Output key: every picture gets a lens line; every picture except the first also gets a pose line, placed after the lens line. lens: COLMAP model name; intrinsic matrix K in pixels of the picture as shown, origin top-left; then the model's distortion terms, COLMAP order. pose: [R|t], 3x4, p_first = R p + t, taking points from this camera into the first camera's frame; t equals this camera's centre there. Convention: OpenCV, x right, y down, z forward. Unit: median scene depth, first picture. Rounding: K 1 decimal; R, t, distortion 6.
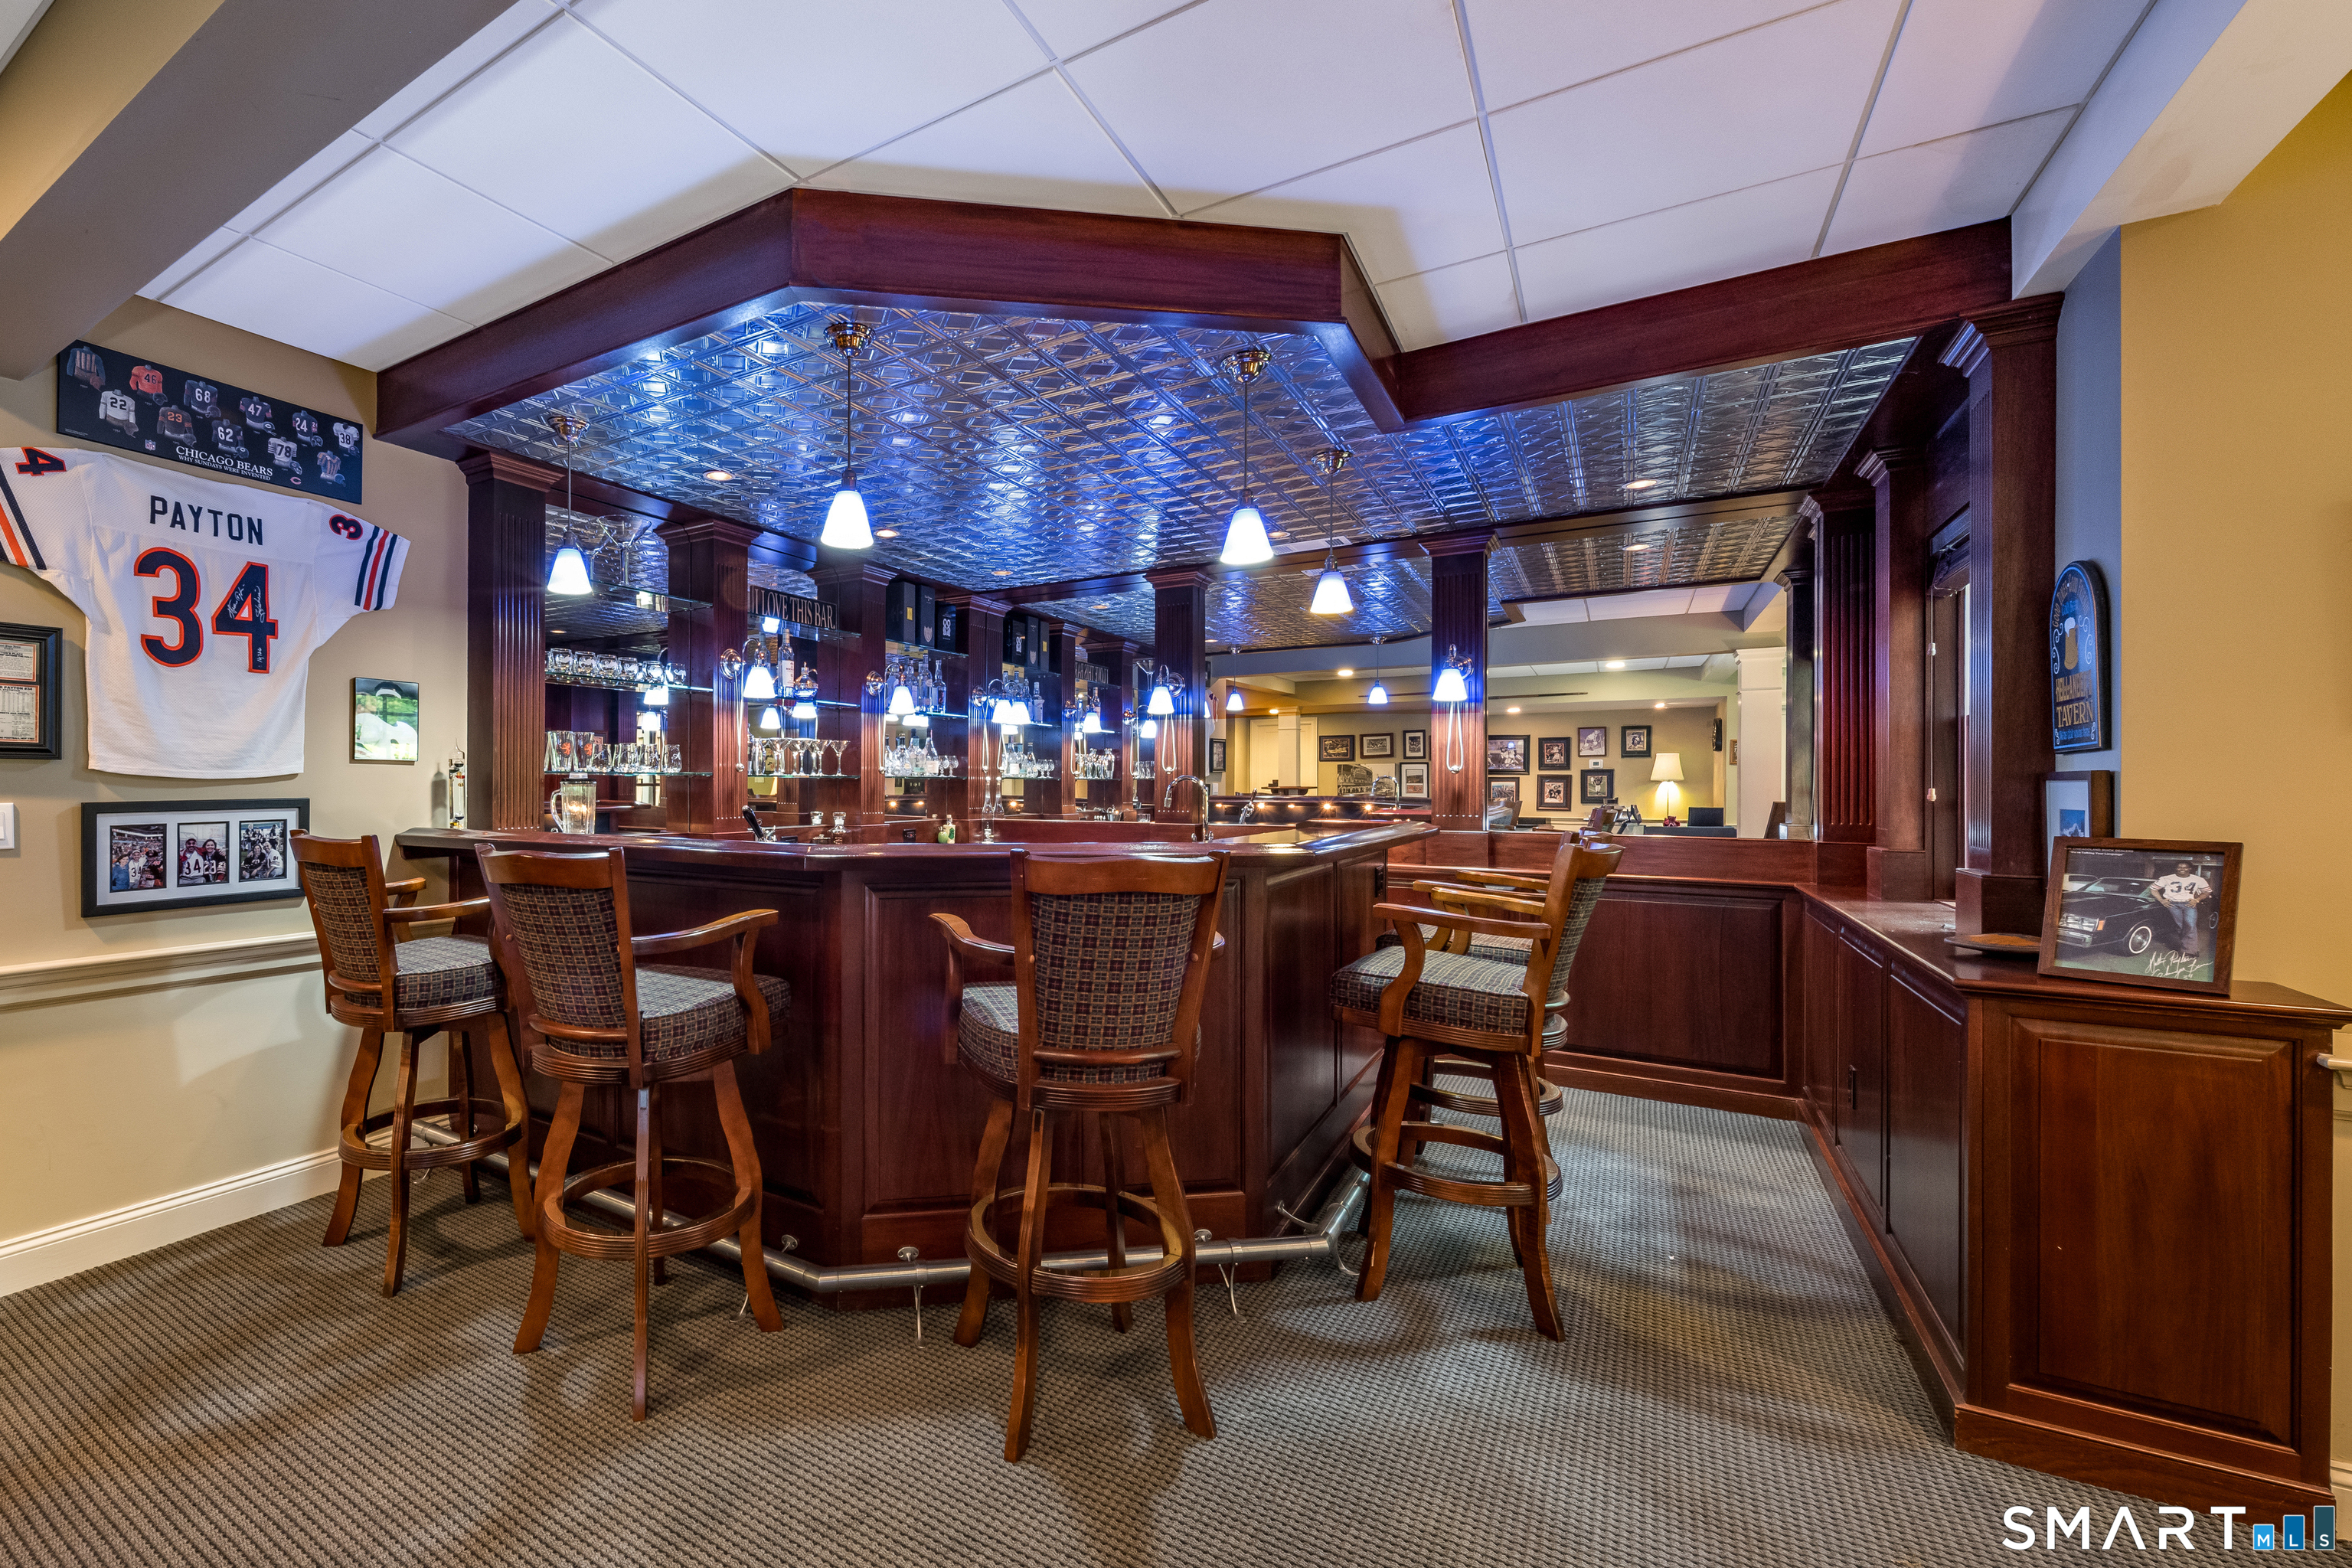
lens RADIAL K [[875.2, 0, 1176.0], [0, 875.2, 784.0], [0, 0, 1]] dist [-0.001068, -0.000133]
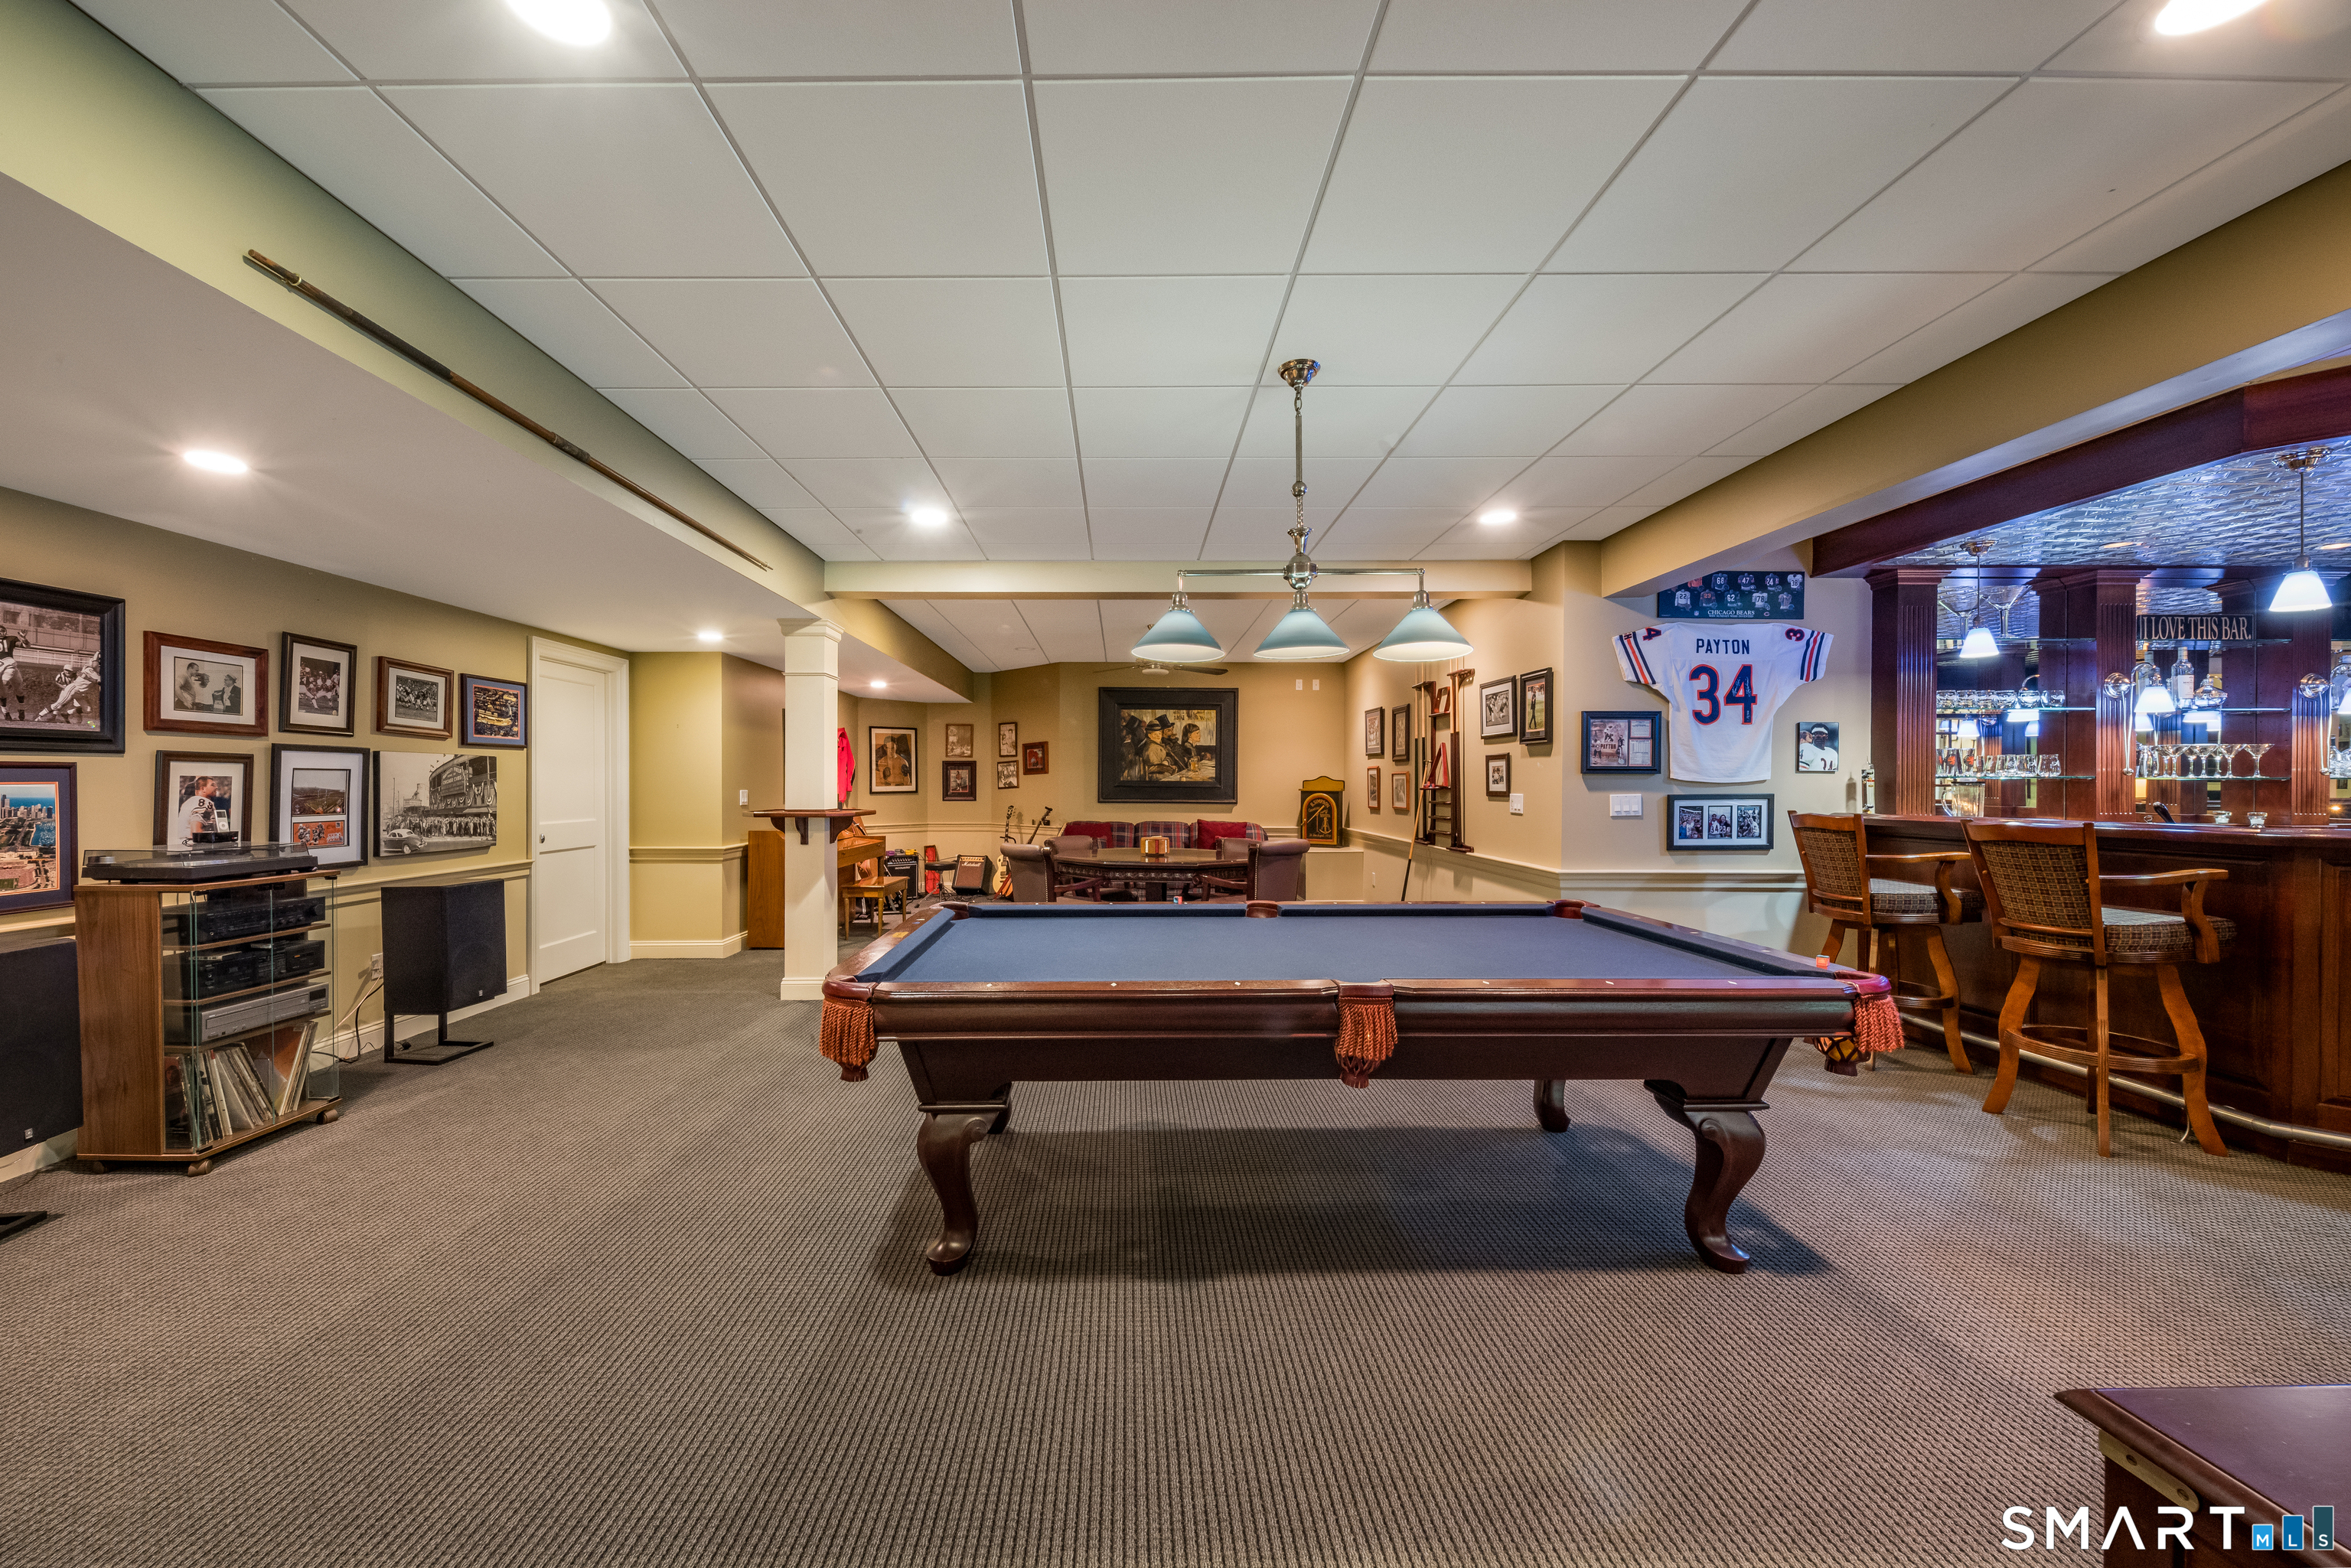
lens RADIAL K [[768.2, 0, 1175.5], [0, 768.2, 784.0], [0, 0, 1]] dist [0.001035, -0.002499]
pose [[0.270655, -0.002250, -0.962674, 0.169541], [0.000900, 0.999997, -0.002084, -0.000688], [0.962676, -0.000302, 0.270657, -0.586453]]
